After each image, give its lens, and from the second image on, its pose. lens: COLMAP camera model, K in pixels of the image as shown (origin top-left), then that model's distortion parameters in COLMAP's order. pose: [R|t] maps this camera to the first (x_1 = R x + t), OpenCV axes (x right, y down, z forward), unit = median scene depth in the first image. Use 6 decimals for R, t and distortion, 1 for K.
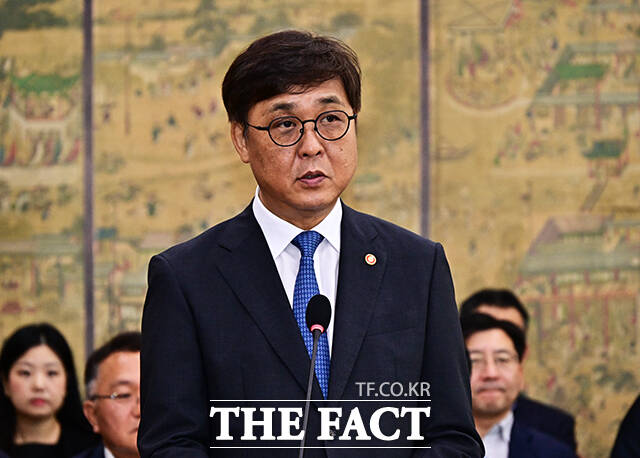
lens RADIAL K [[3957.4, 0, 319.3], [0, 3957.4, 228.6], [0, 0, 1]] dist [0.316904, 0.000000]
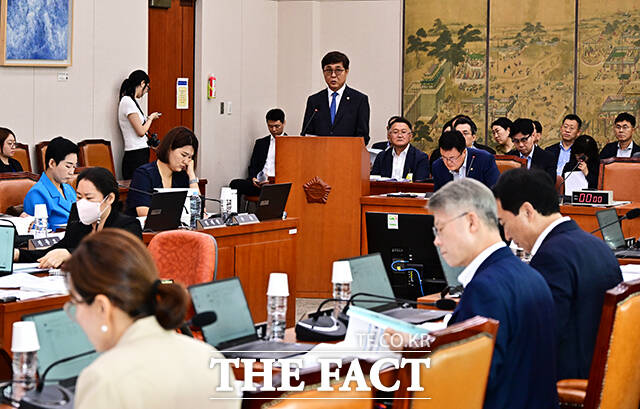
lens RADIAL K [[1760.7, 0, 320.1], [0, 1760.7, 204.5], [0, 0, 1]] dist [0.108329, 0.000000]
pose [[0.911672, 0.047000, -0.408223, 0.474076], [-0.023522, 0.997777, 0.062345, 0.001921], [0.410246, -0.047236, 0.910751, -0.556803]]
